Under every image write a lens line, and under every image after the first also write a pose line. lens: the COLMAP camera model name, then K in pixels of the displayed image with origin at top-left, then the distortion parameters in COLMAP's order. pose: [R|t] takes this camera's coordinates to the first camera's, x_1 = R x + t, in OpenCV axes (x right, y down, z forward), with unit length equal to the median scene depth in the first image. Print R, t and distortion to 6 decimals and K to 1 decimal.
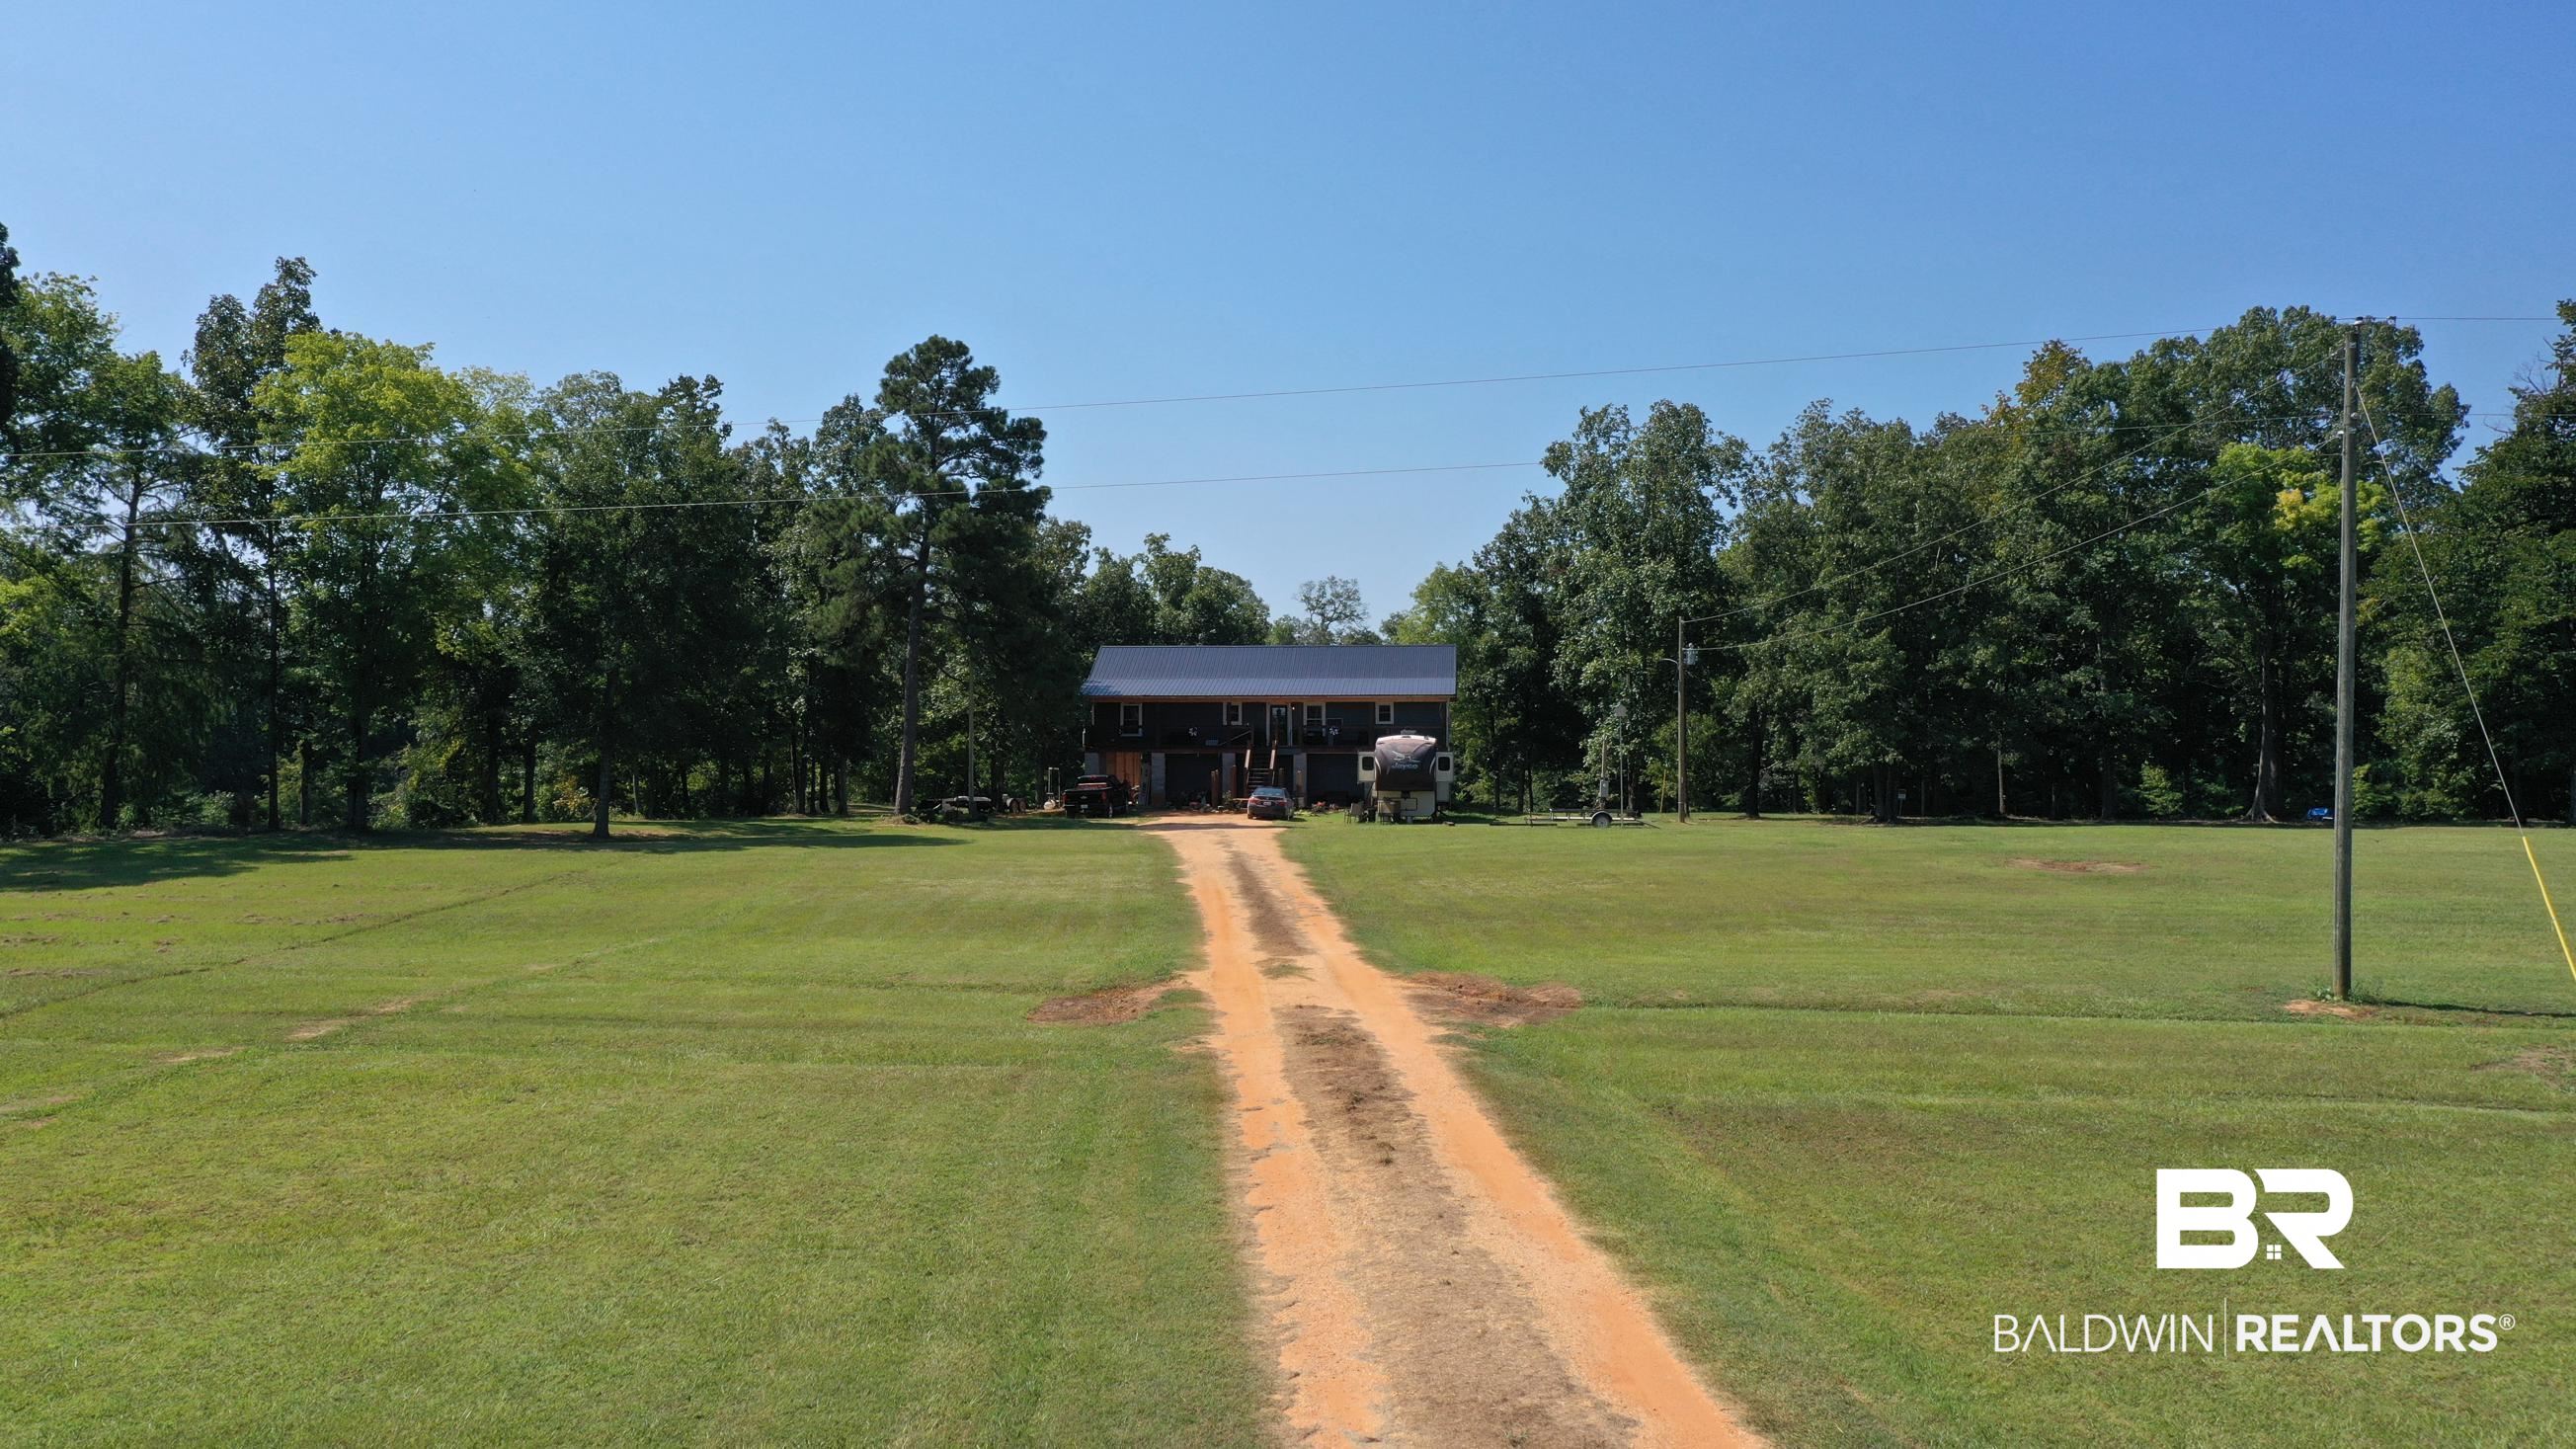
lens RADIAL K [[2097.0, 0, 1277.7], [0, 2097.0, 718.5], [0, 0, 1]] dist [0.016989, -0.007022]
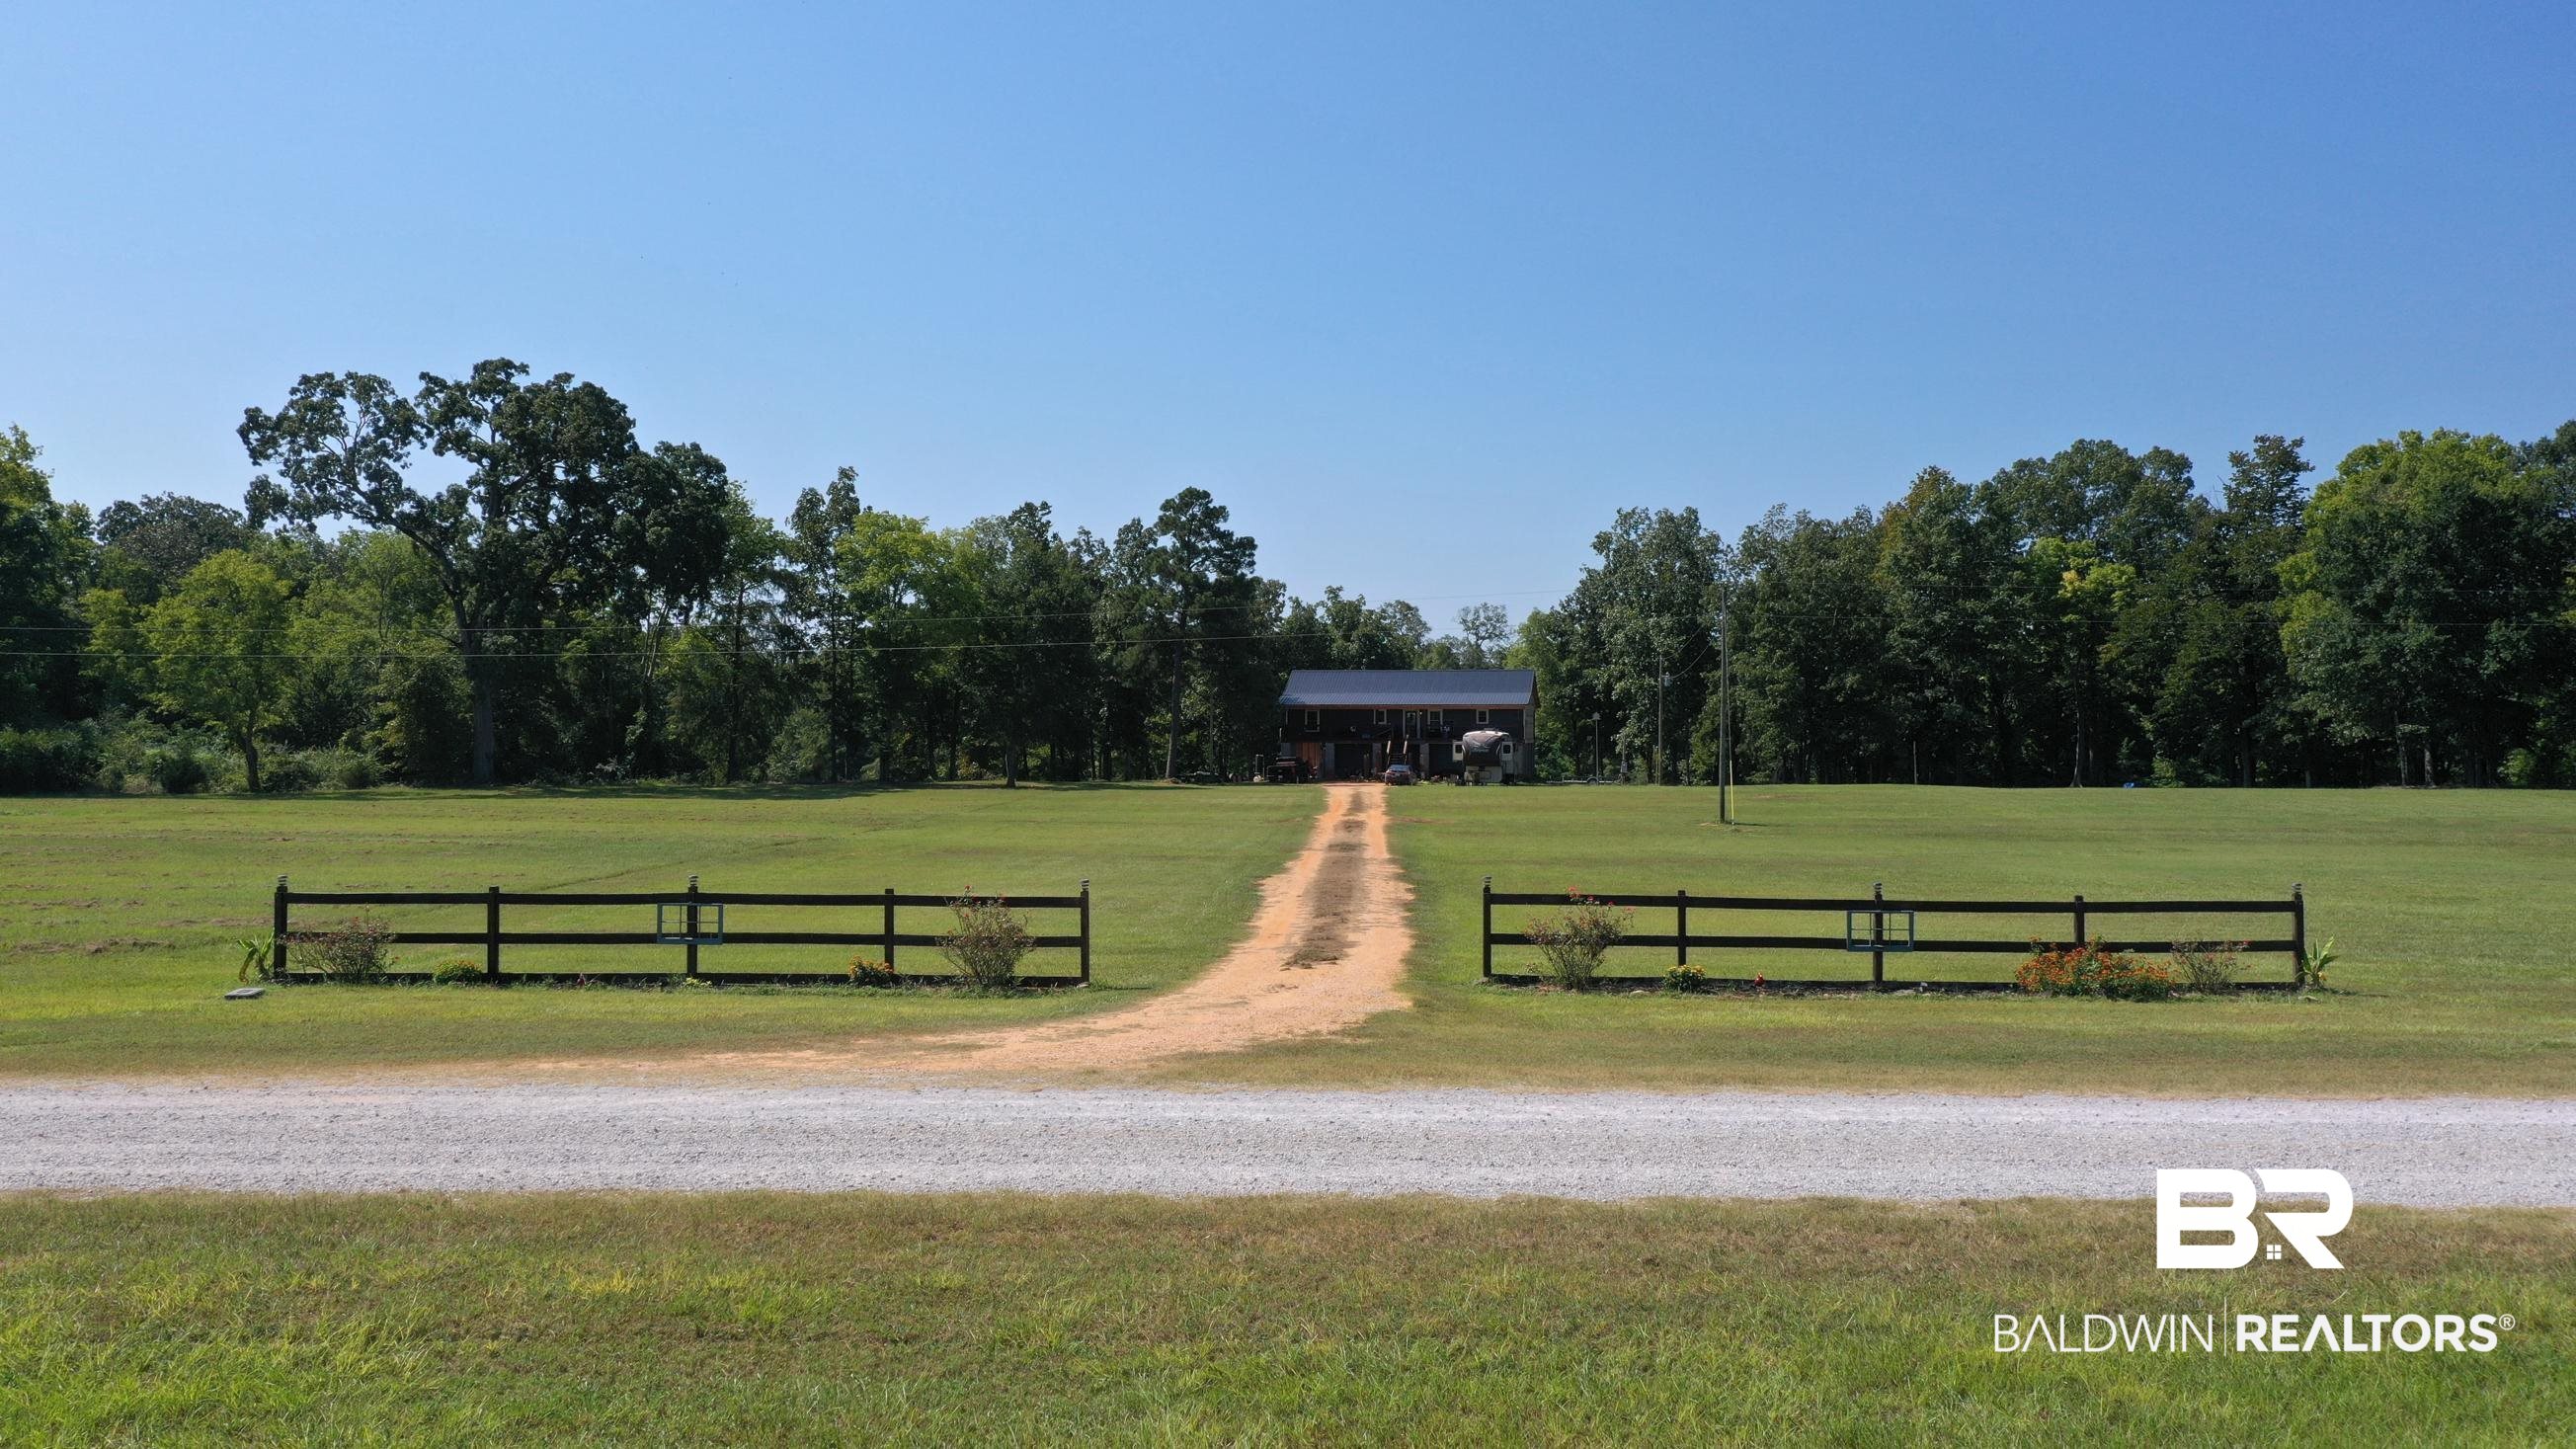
lens RADIAL K [[2097.0, 0, 1277.7], [0, 2097.0, 718.5], [0, 0, 1]] dist [0.016989, -0.007022]
pose [[0.995433, 0.000990, -0.095456, 0.053746], [-0.000950, 0.999999, 0.000464, -0.001839], [0.095456, -0.000371, 0.995434, -0.545083]]
